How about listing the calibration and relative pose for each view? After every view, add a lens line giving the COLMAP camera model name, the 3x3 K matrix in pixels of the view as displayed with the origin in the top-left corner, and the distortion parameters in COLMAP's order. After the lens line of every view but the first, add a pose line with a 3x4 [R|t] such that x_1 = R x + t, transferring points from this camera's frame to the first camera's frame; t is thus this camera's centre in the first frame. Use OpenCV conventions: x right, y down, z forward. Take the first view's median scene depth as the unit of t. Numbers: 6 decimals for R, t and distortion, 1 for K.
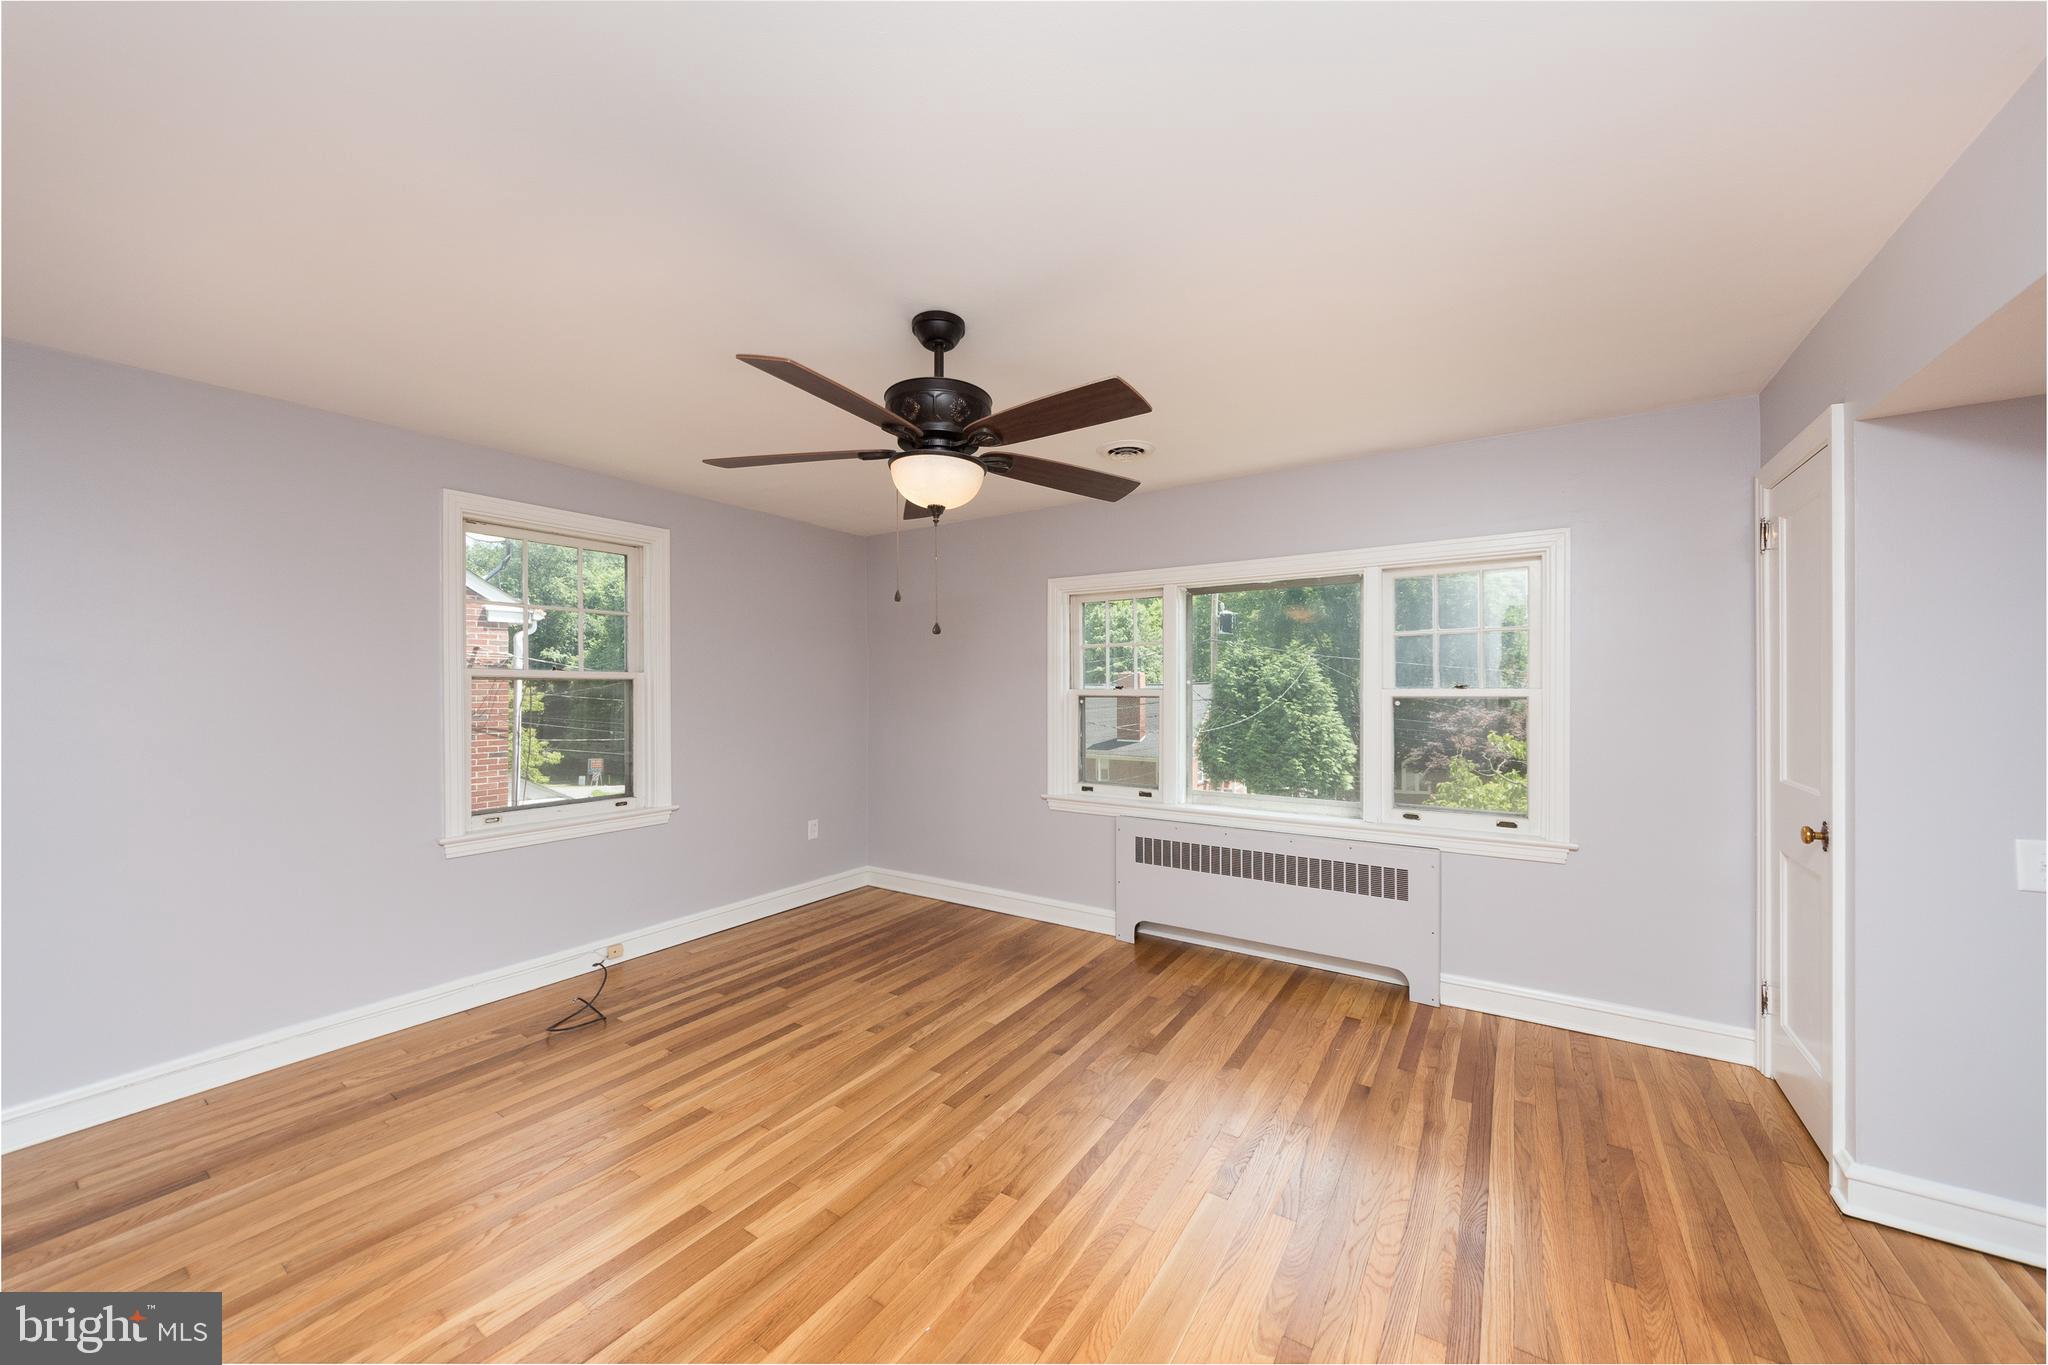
lens RADIAL K [[724.4, 0, 1026.6], [0, 724.4, 687.2], [0, 0, 1]] dist [0.000794, 0.000092]
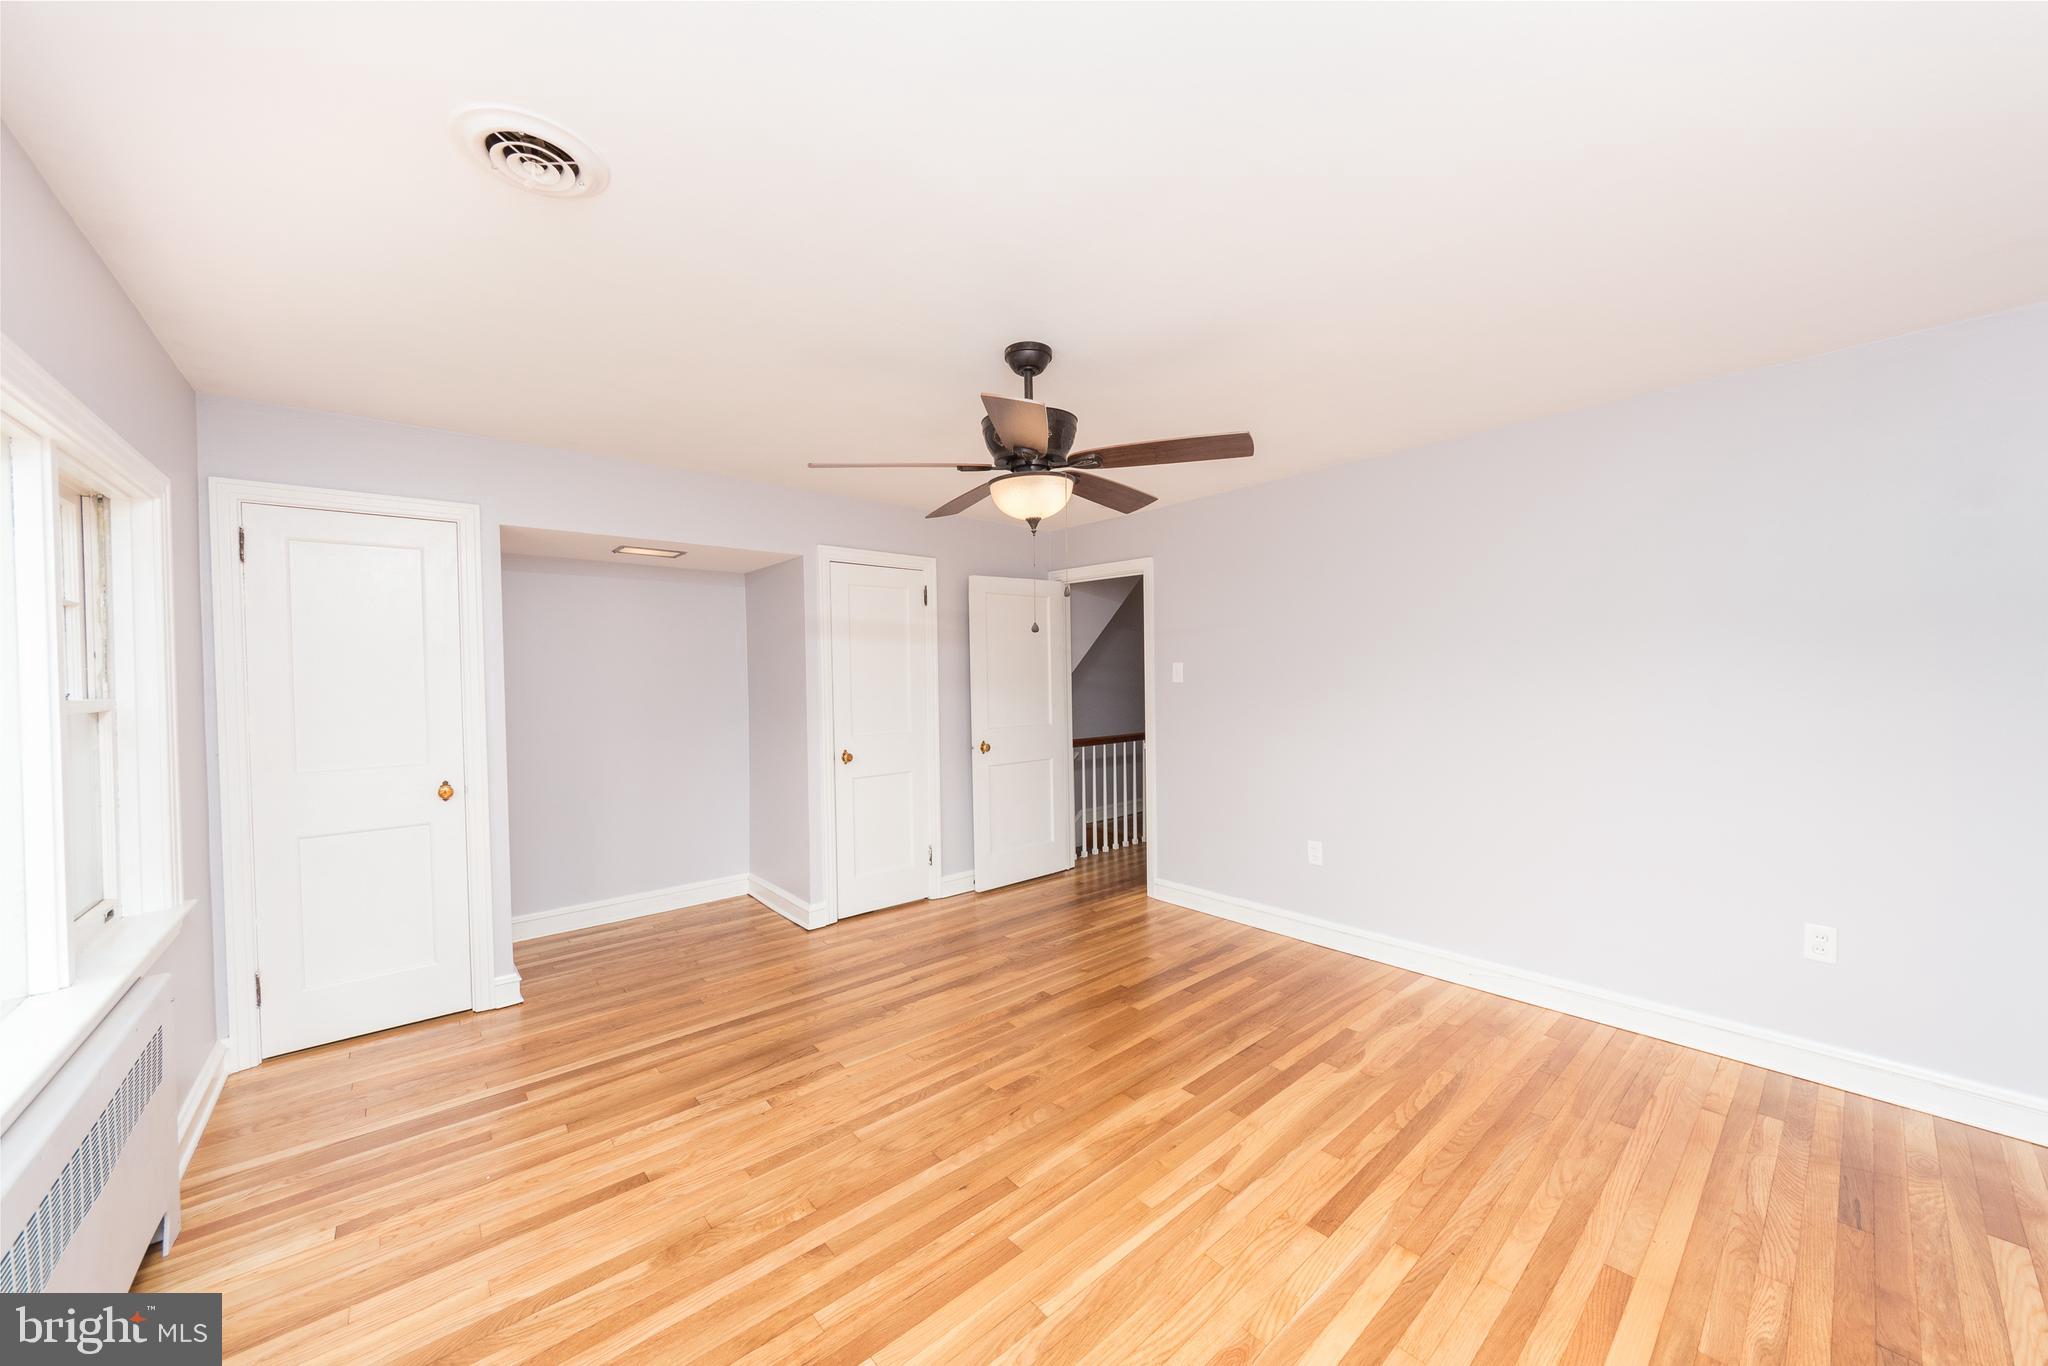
lens RADIAL K [[724.4, 0, 1026.6], [0, 724.4, 687.7], [0, 0, 1]] dist [0.000794, 0.000092]
pose [[-0.961847, 0.009447, 0.273425, -0.401506], [0.015542, 0.999676, 0.020135, -0.010733], [-0.273146, 0.023616, -0.961683, 2.009421]]
